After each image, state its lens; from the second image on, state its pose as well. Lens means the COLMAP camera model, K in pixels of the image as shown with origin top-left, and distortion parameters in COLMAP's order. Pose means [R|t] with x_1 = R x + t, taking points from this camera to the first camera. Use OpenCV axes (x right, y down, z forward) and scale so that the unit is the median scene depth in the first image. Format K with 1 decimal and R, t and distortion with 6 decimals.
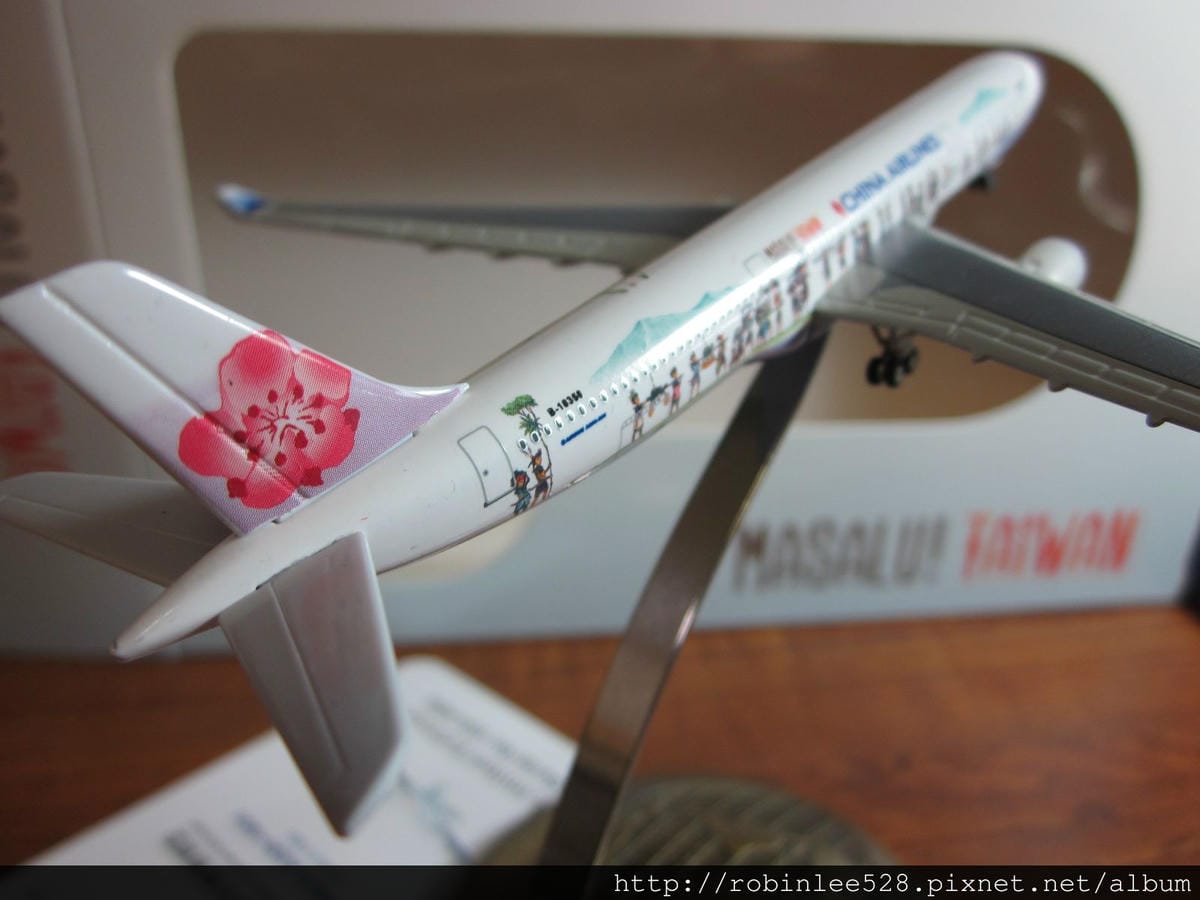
lens RADIAL K [[961.7, 0, 600.0], [0, 961.7, 450.0], [0, 0, 1]] dist [-0.024139, -0.002185]
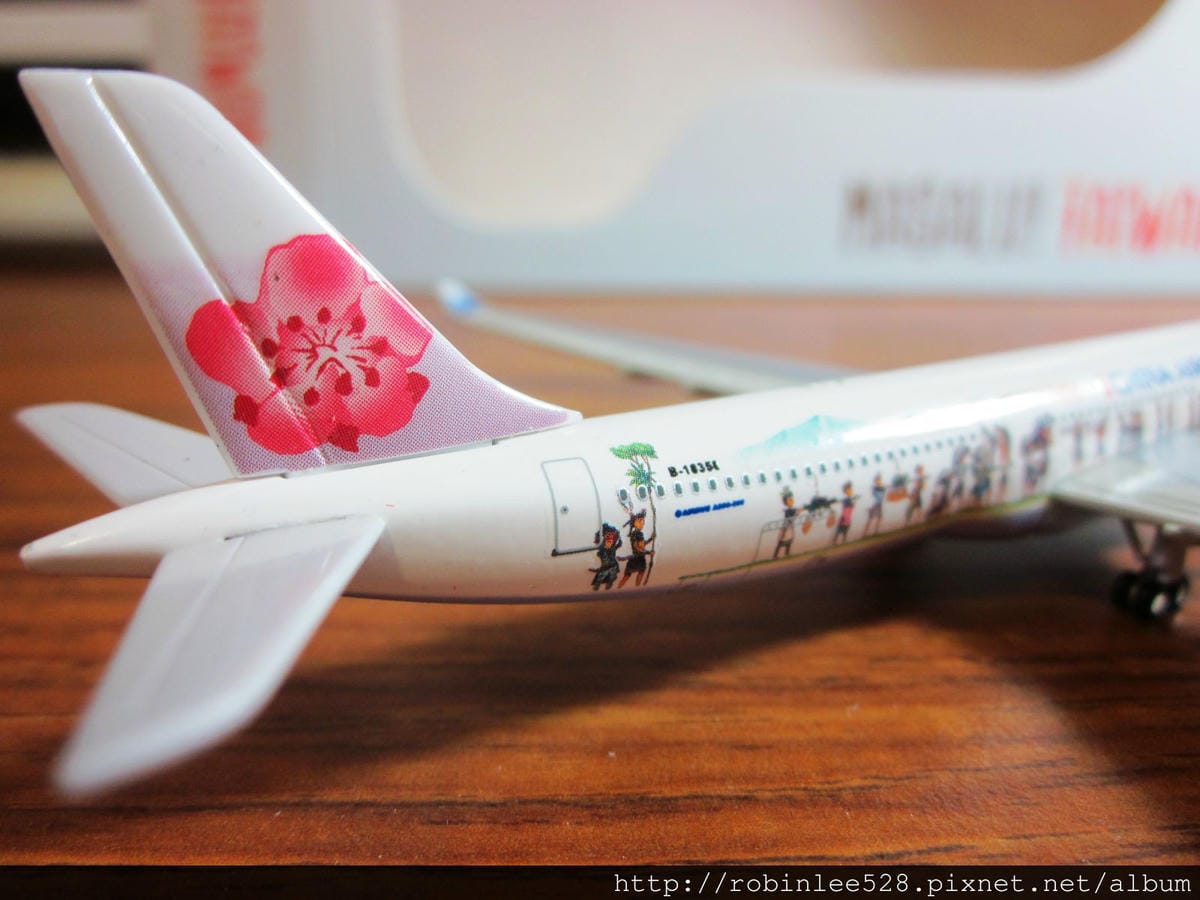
lens RADIAL K [[961.7, 0, 600.0], [0, 961.7, 450.0], [0, 0, 1]] dist [-0.024139, -0.002185]
pose [[0.944014, 0.207965, -0.256102, 0.092046], [-0.269705, 0.933557, -0.236072, 0.147639], [0.189992, 0.291928, 0.937380, 0.258033]]
